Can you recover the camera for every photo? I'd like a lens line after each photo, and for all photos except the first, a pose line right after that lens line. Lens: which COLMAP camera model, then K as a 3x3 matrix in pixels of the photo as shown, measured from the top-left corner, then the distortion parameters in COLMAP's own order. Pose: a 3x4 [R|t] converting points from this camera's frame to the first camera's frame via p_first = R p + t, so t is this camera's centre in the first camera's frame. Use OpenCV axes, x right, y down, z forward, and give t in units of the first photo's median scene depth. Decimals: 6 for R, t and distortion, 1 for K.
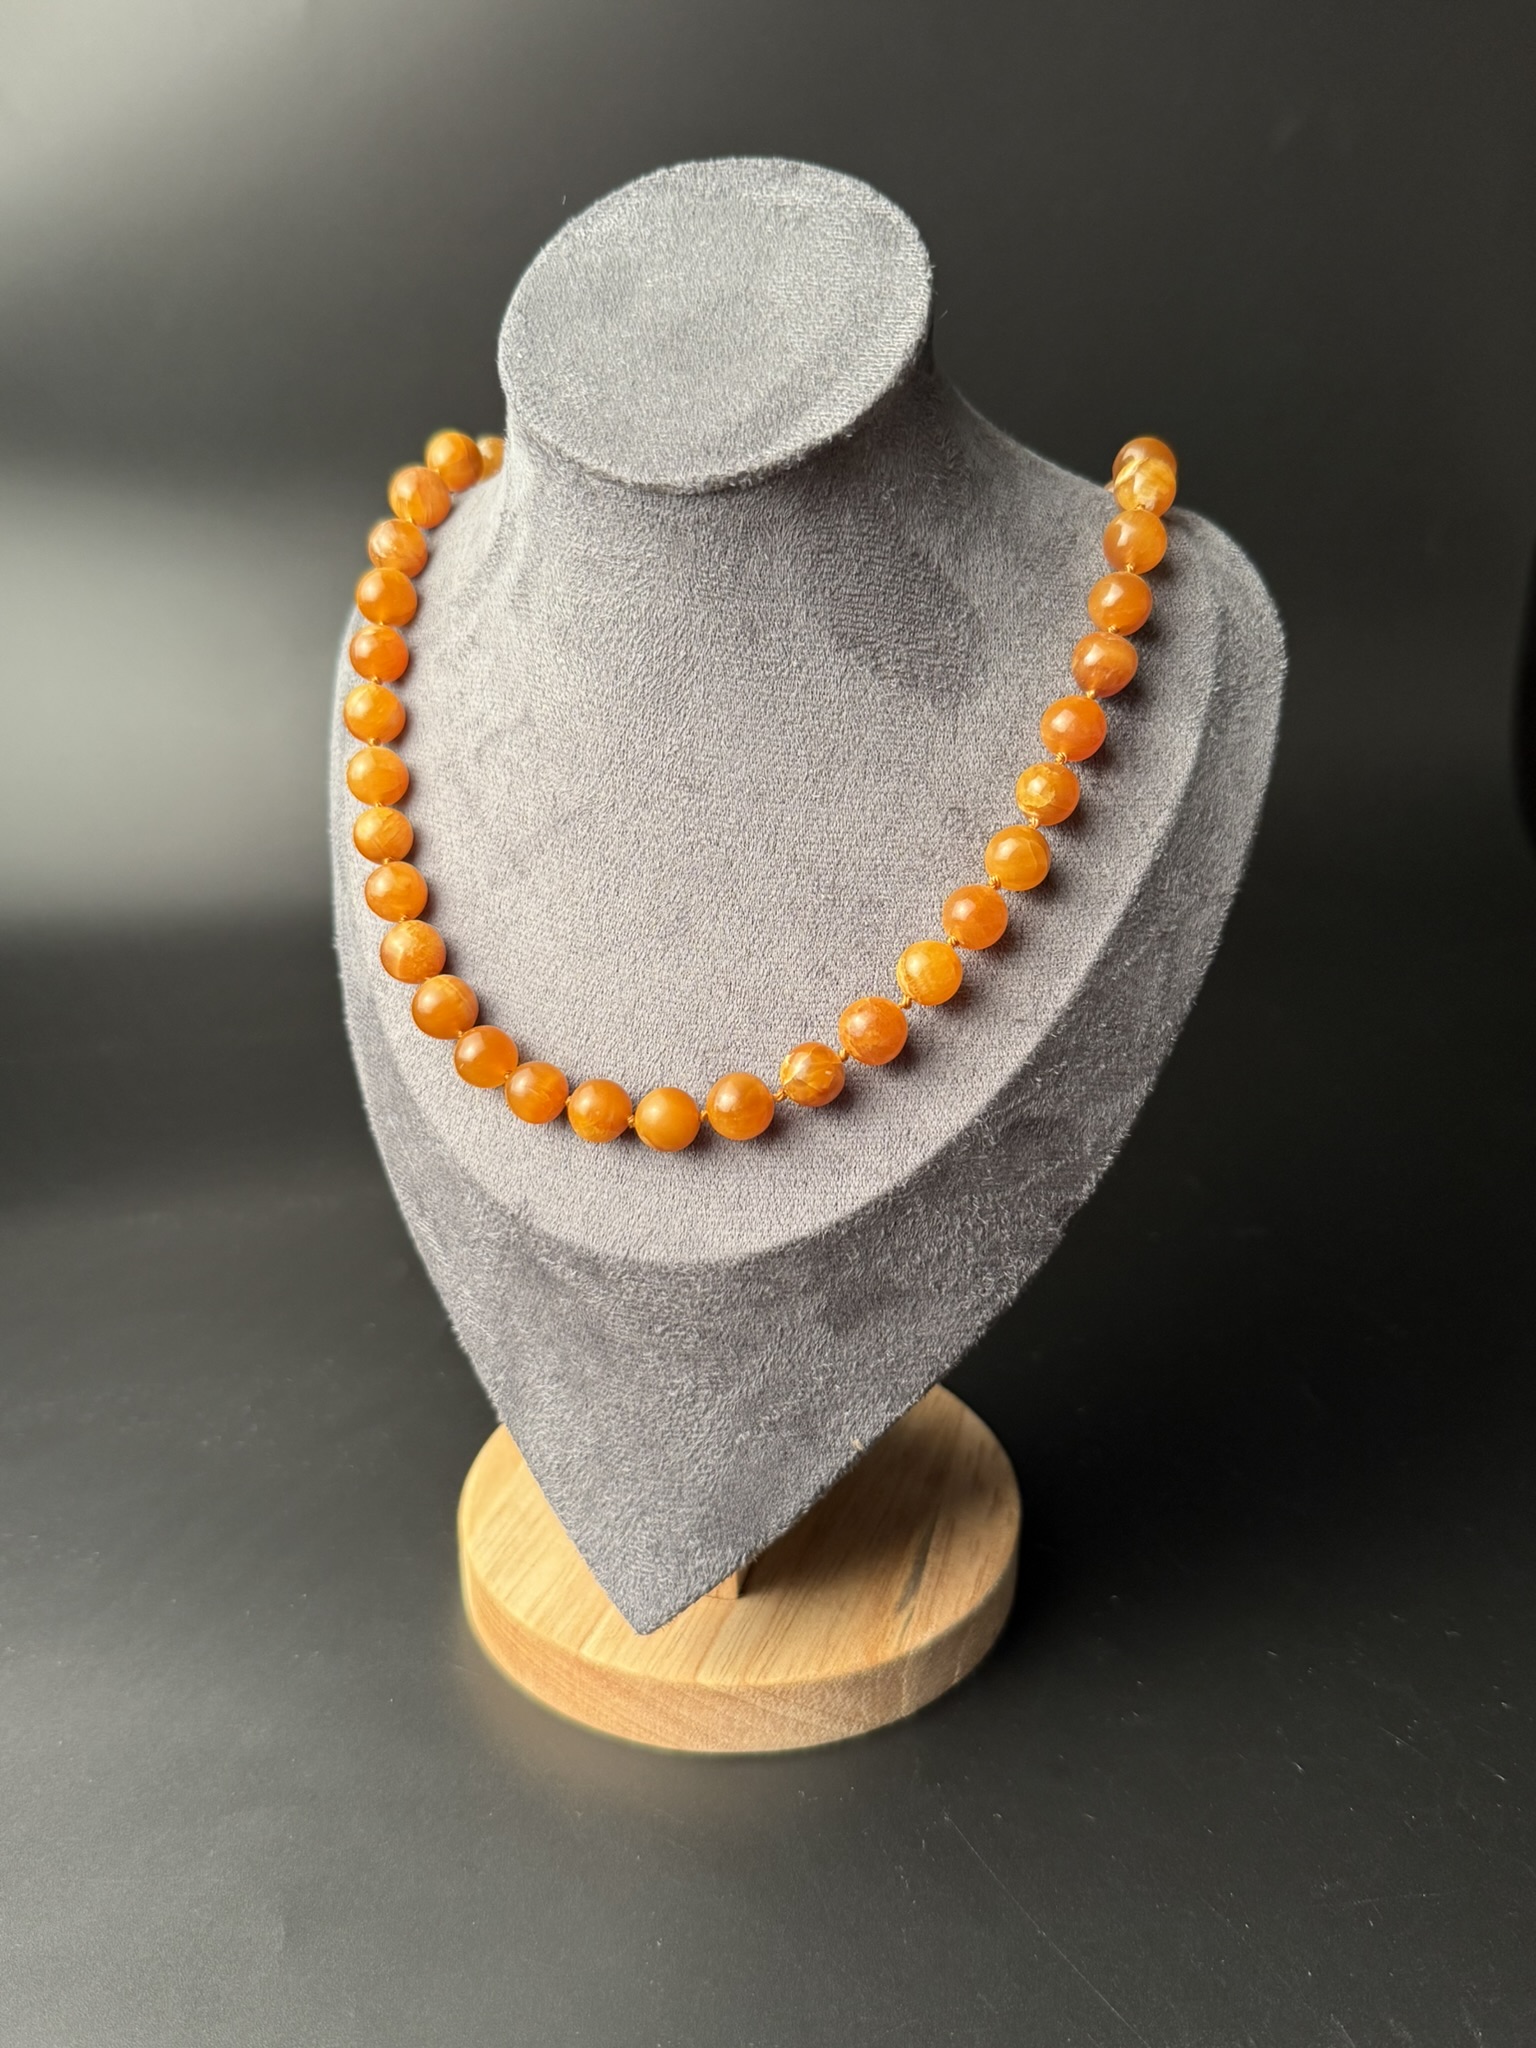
lens RADIAL K [[1700.3, 0, 768.0], [0, 1700.3, 1024.0], [0, 0, 1]] dist [0.196280, -0.589822]
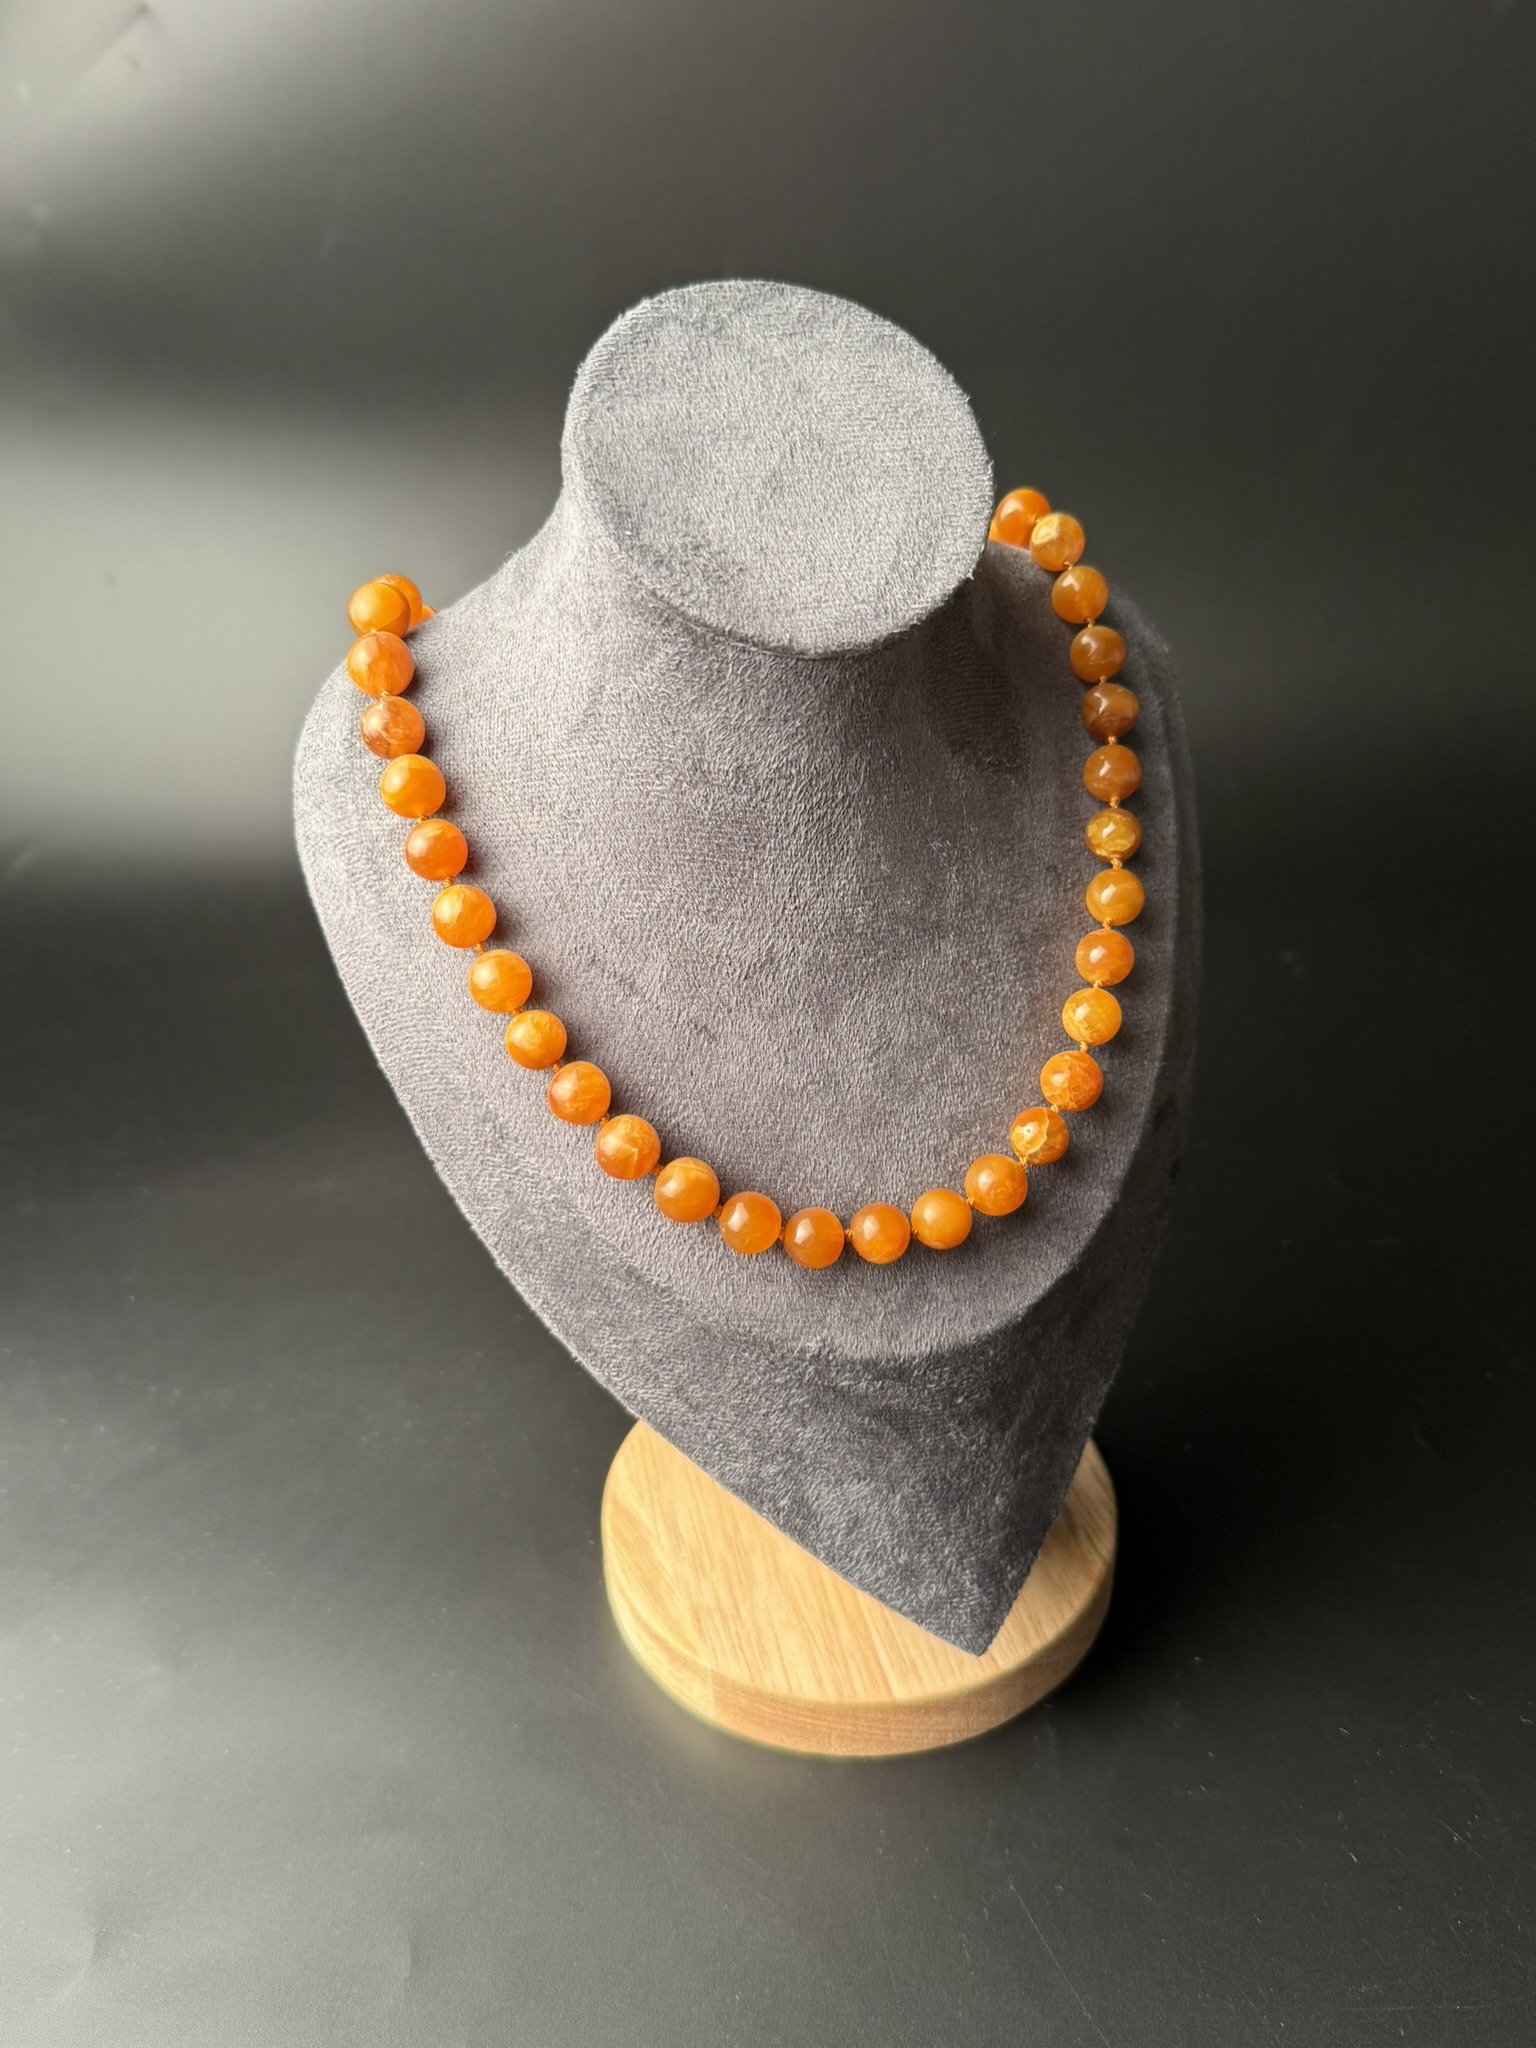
lens RADIAL K [[1700.3, 0, 768.0], [0, 1700.3, 1024.0], [0, 0, 1]] dist [0.196280, -0.589822]
pose [[0.820373, -0.302731, 0.485121, -0.608605], [0.247447, 0.952763, 0.176106, -0.267253], [-0.515518, -0.024430, 0.856530, 0.127936]]
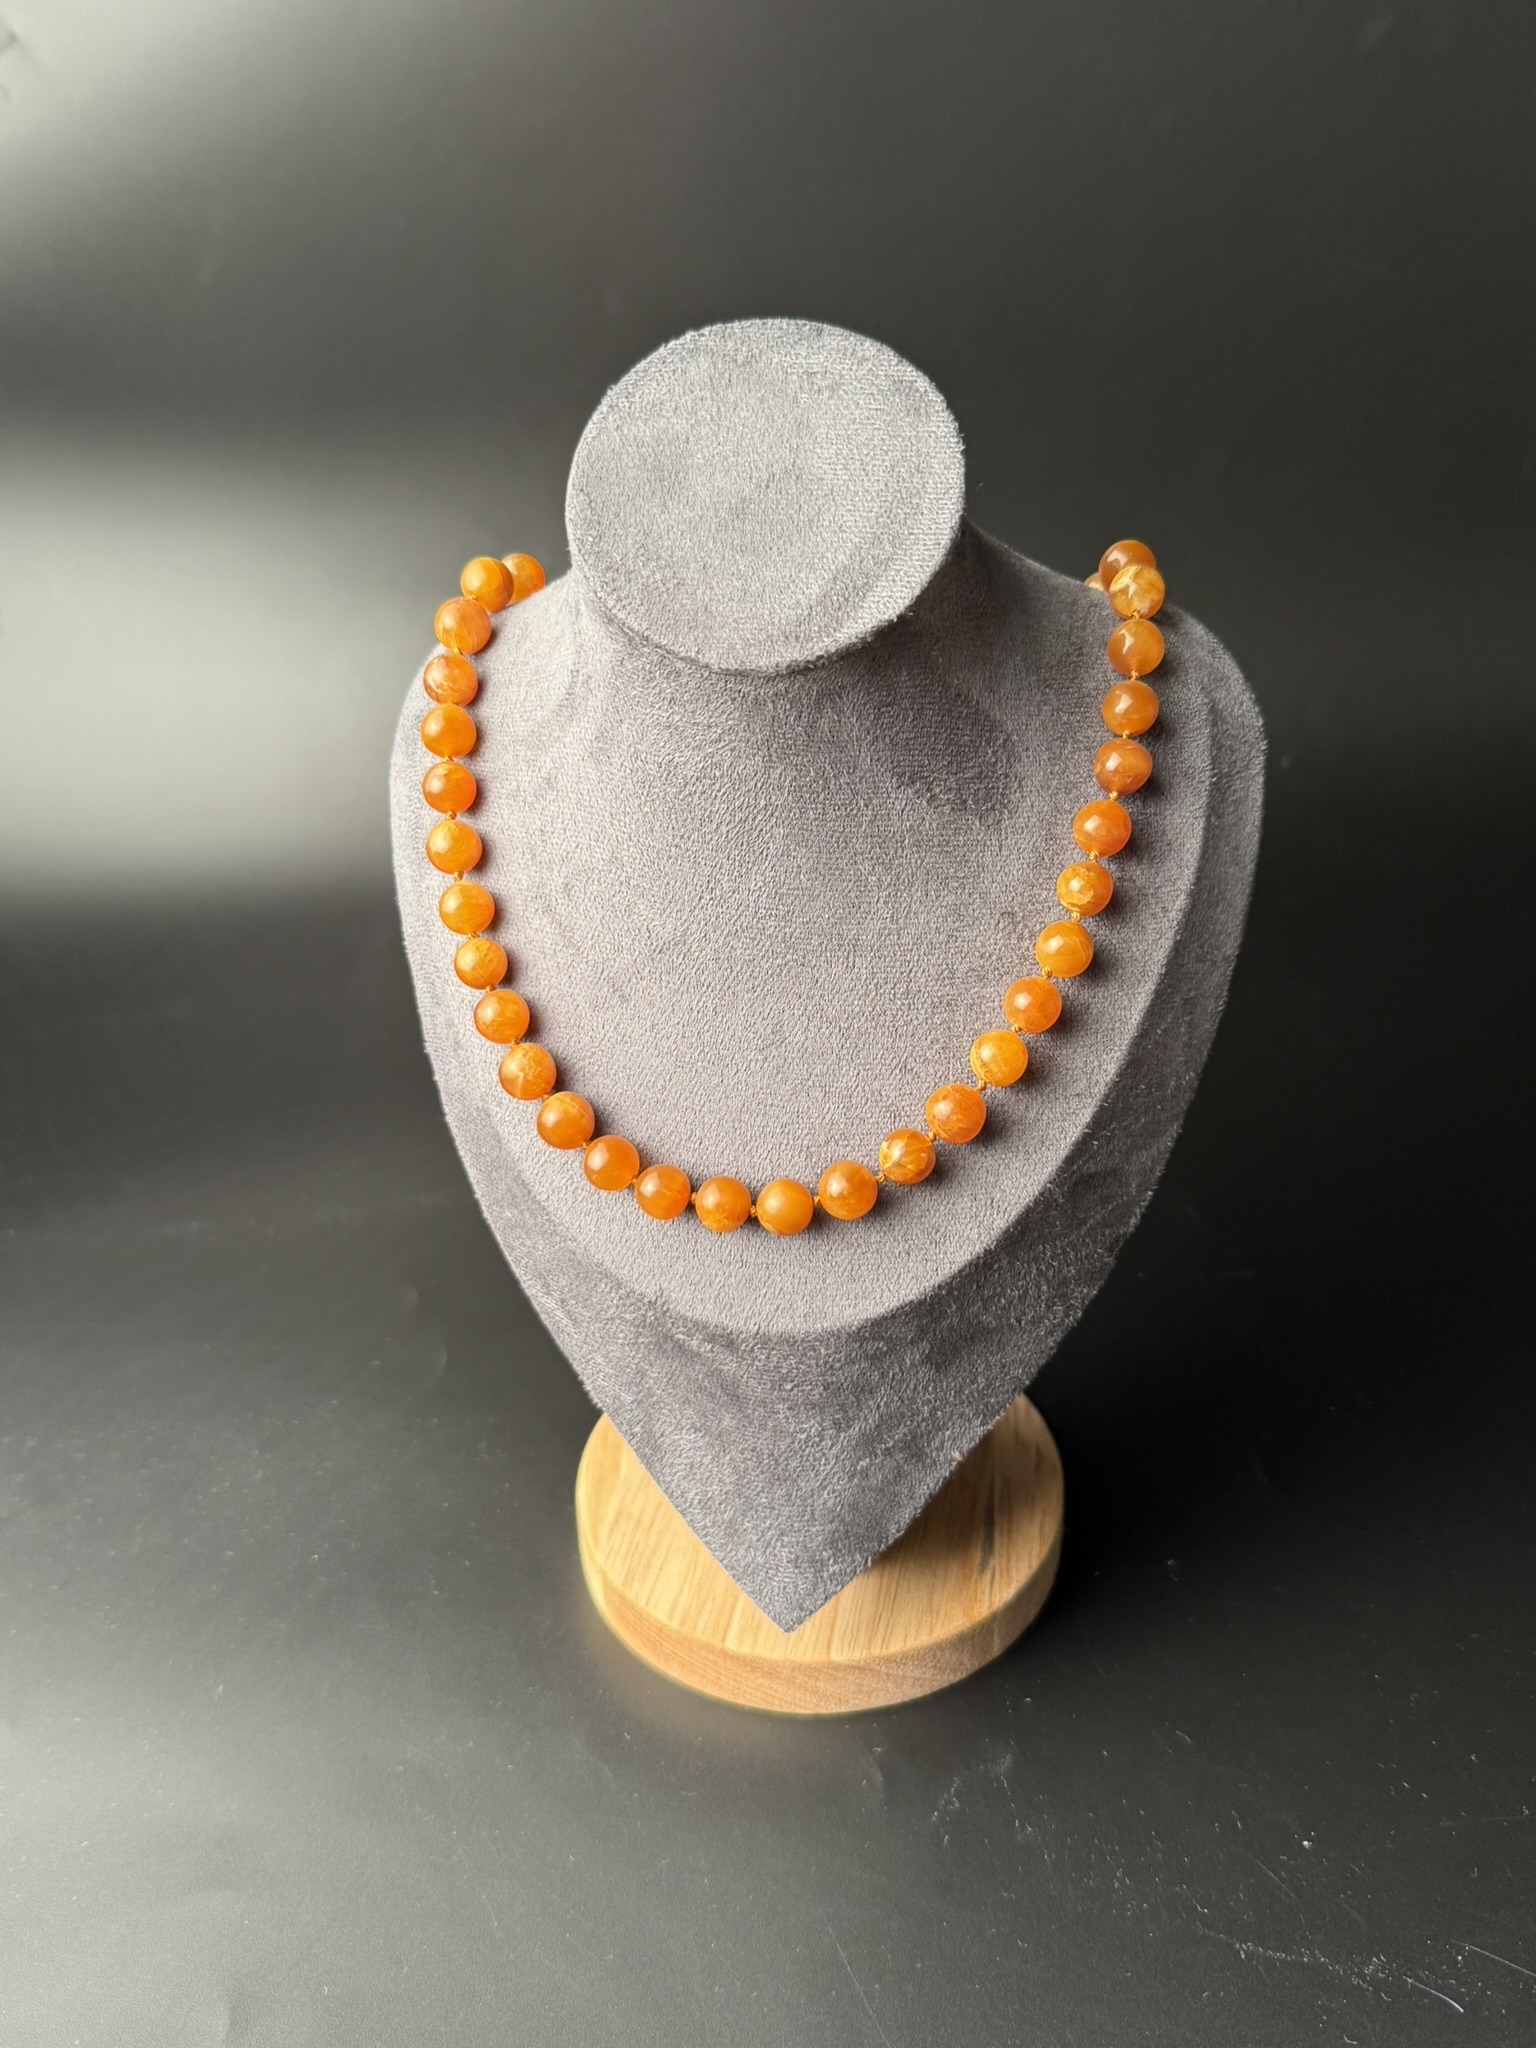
lens RADIAL K [[1693.7, 0, 765.4], [0, 1693.7, 1032.0], [0, 0, 1]] dist [0.197532, -0.579185]
pose [[0.989699, -0.097665, 0.104675, -0.172711], [0.084701, 0.988927, 0.121854, -0.196258], [-0.115417, -0.111733, 0.987013, -0.108735]]
